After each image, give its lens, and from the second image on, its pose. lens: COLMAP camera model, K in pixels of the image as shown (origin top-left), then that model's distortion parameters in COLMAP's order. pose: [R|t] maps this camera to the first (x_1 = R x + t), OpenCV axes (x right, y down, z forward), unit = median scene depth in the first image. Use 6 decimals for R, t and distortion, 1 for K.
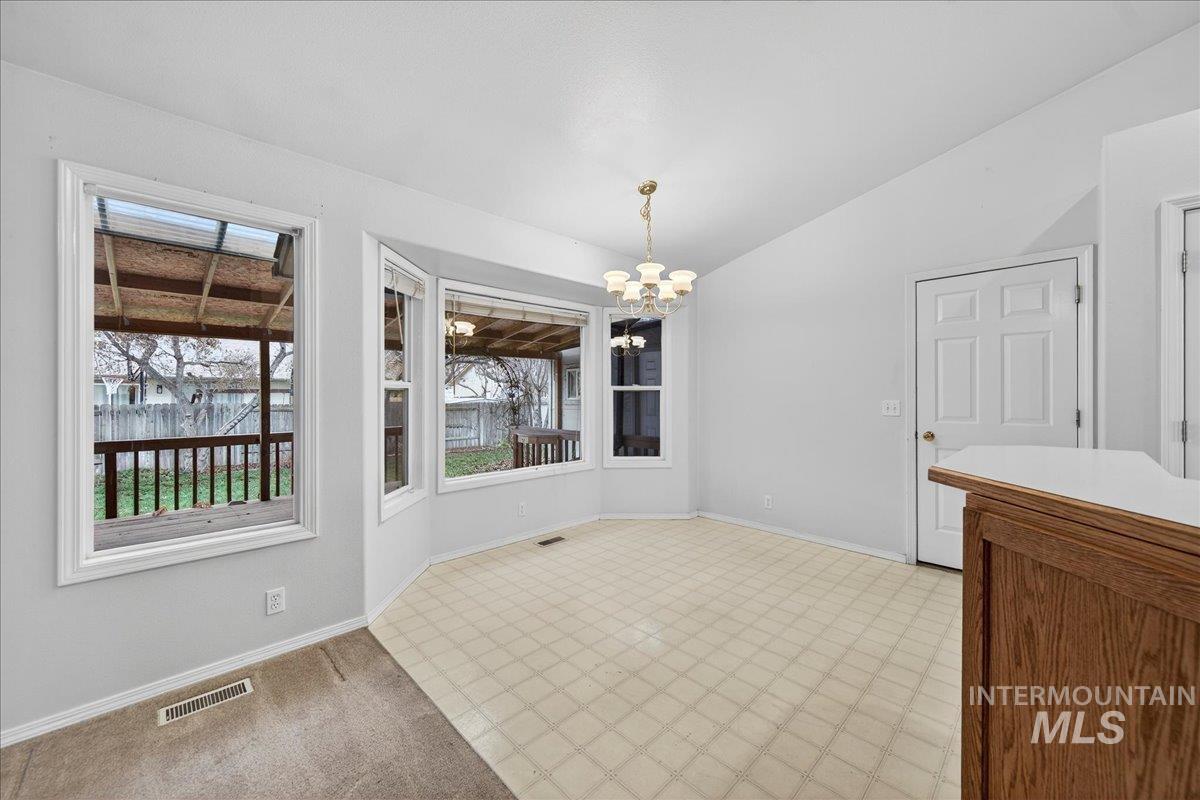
lens RADIAL K [[455.3, 0, 602.8], [0, 455.3, 389.5], [0, 0, 1]] dist [0.010240, -0.004408]
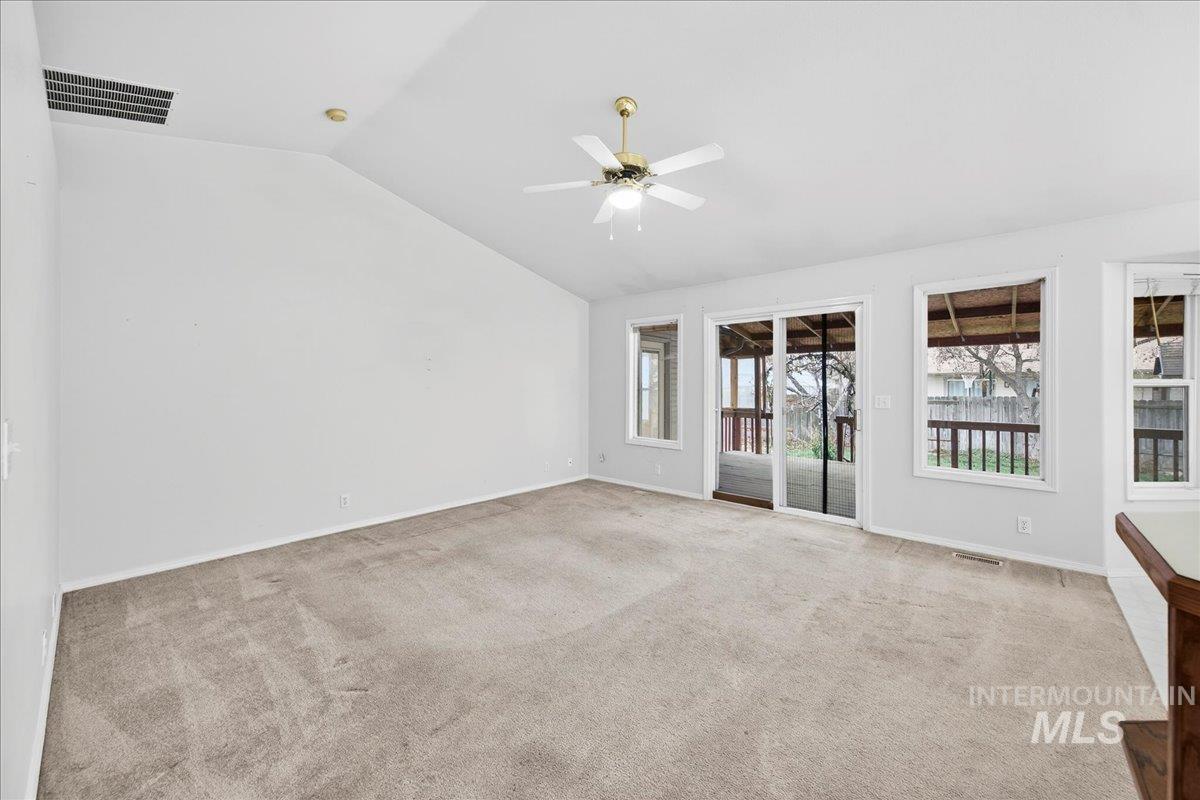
lens RADIAL K [[455.3, 0, 602.8], [0, 455.3, 389.5], [0, 0, 1]] dist [0.010240, -0.004408]
pose [[0.065558, 0.009624, -0.997802, 0.132476], [0.004055, 0.999943, 0.009912, -0.002878], [0.997841, -0.004696, 0.065516, -0.093580]]
